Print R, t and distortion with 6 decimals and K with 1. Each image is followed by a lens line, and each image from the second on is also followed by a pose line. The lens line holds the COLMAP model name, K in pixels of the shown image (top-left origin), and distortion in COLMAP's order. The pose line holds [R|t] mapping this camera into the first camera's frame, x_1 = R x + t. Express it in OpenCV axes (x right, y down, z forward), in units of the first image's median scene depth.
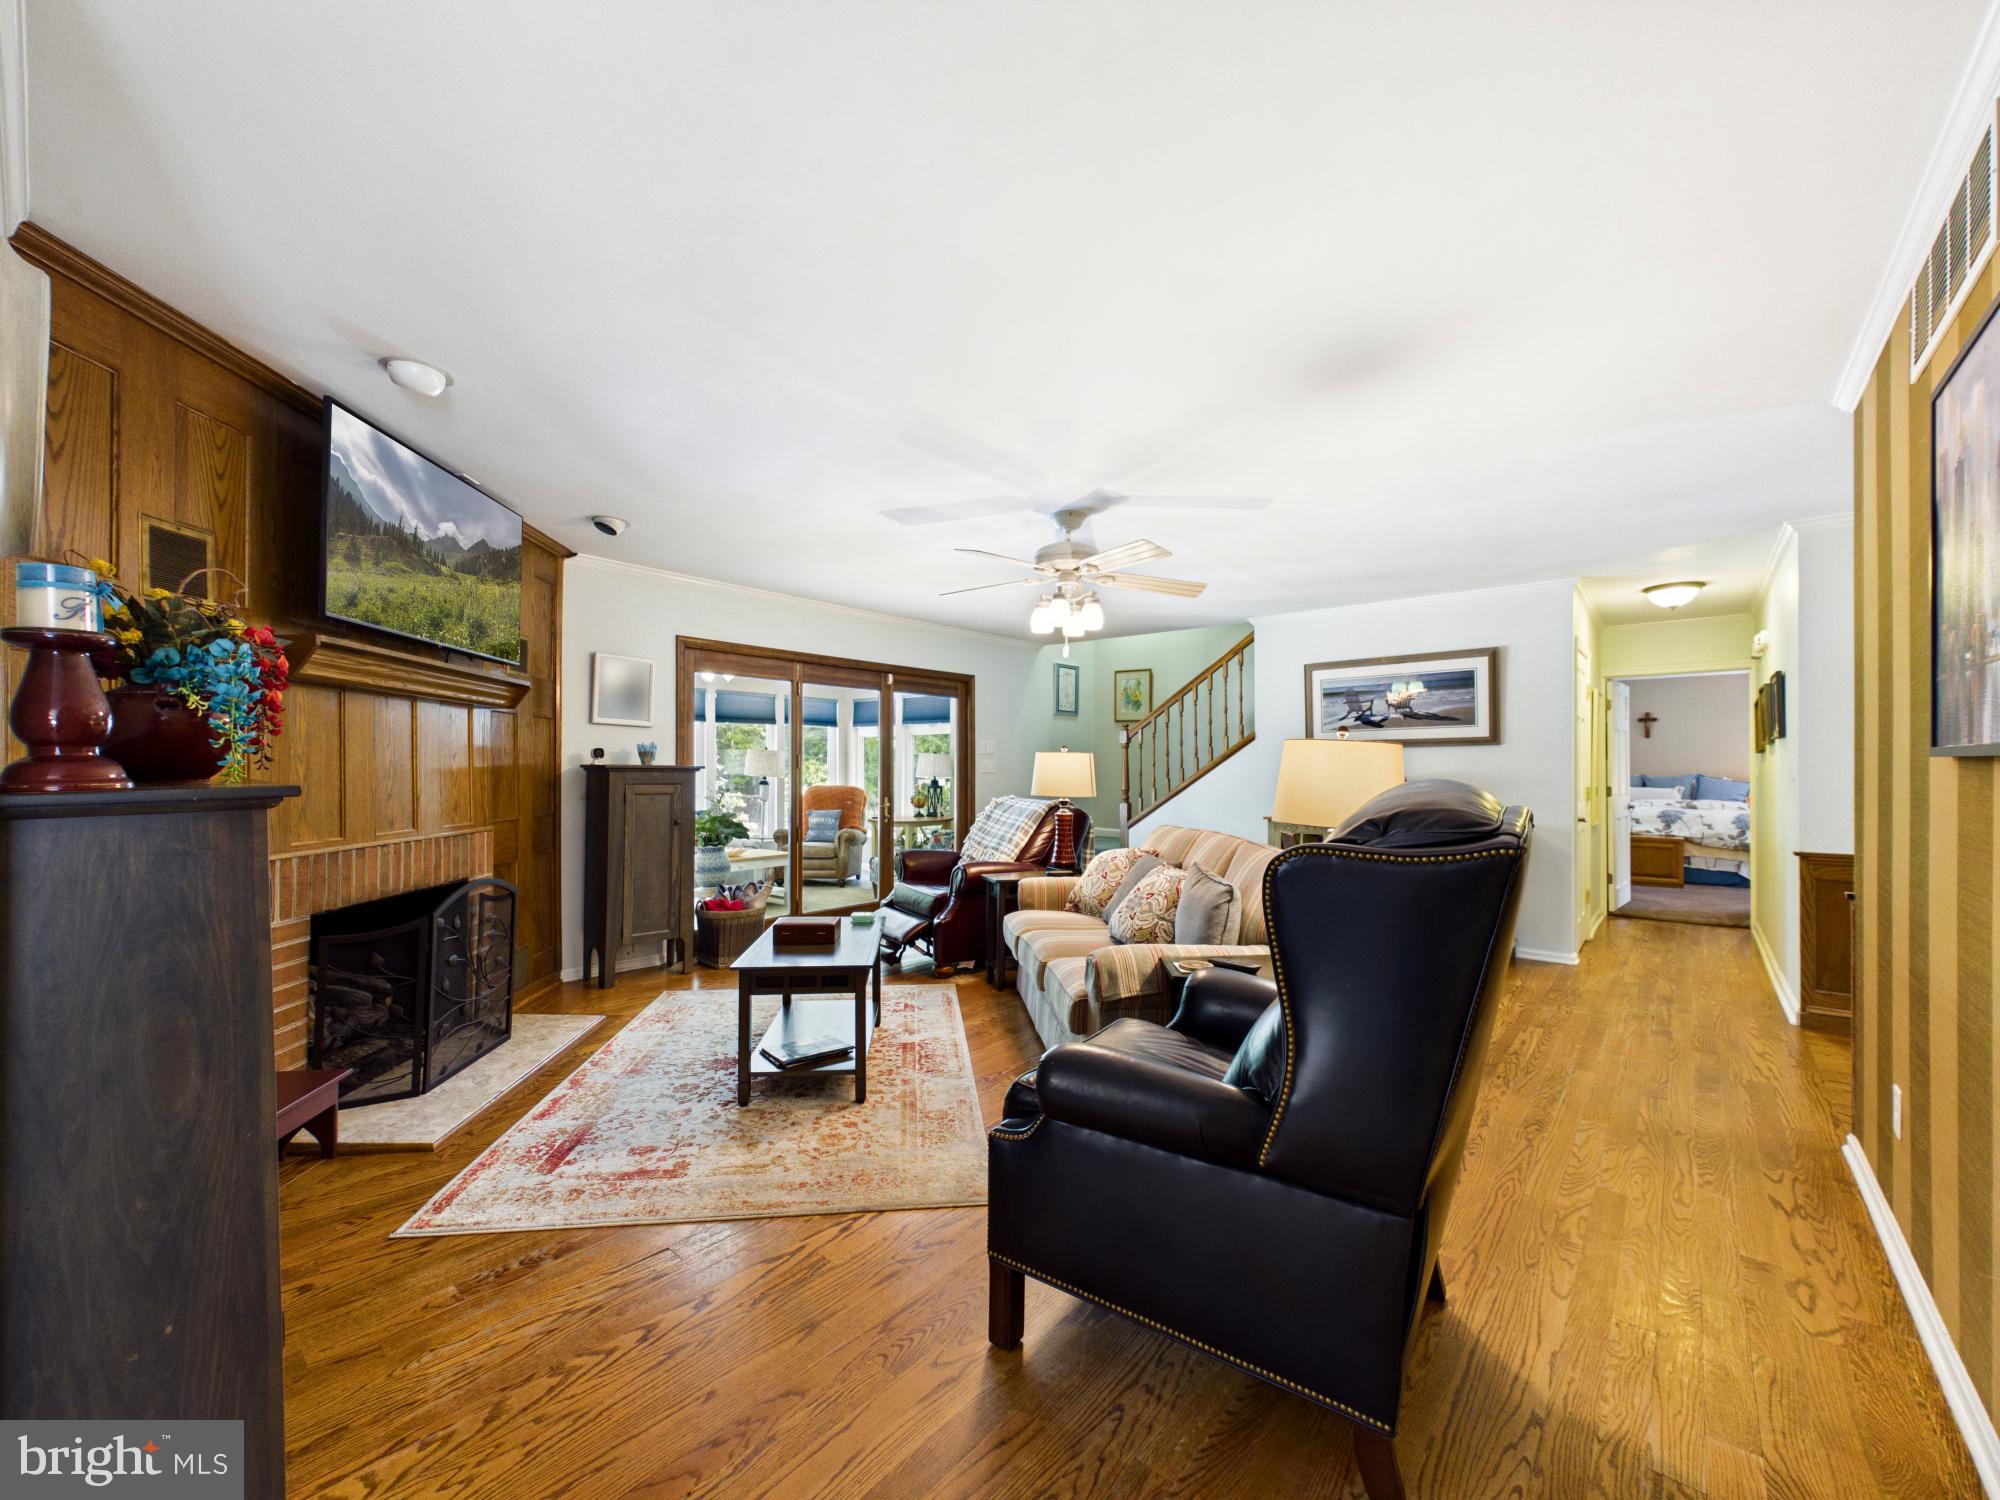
lens RADIAL K [[802.6, 0, 991.7], [0, 802.6, 760.4], [0, 0, 1]] dist [0.001064, 0.000304]
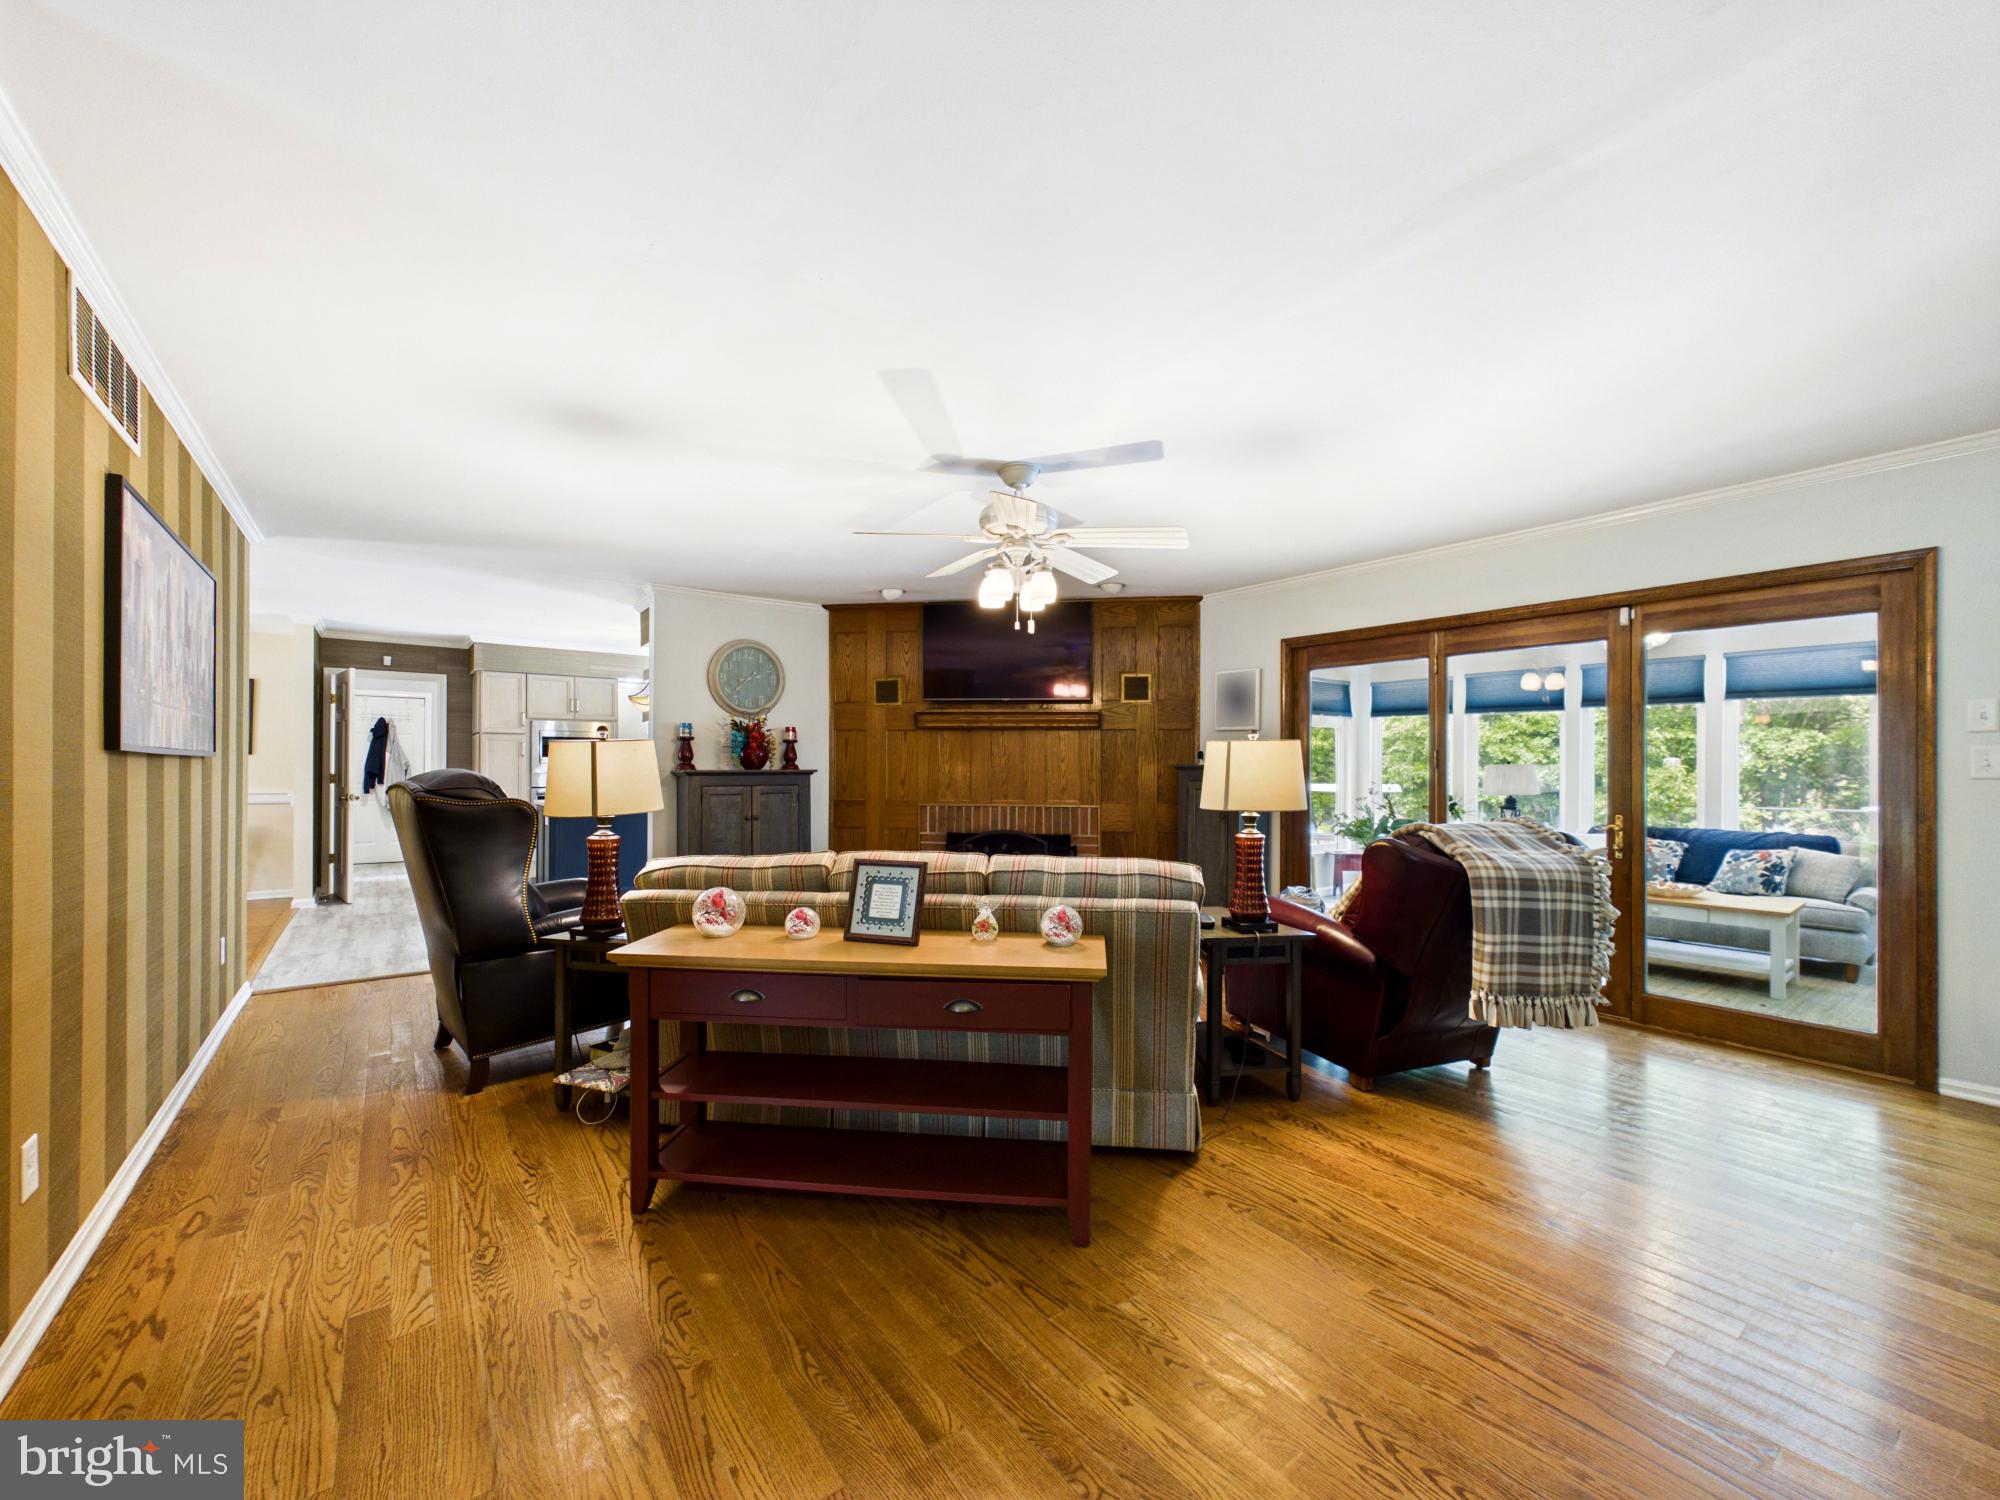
lens RADIAL K [[819.9, 0, 998.1], [0, 819.9, 764.1], [0, 0, 1]] dist [0.016944, -0.000159]
pose [[-0.223127, -0.007689, -0.974759, 1.155594], [0.003185, 0.999958, -0.008617, 0.017832], [0.974784, -0.005027, -0.223093, 1.431816]]
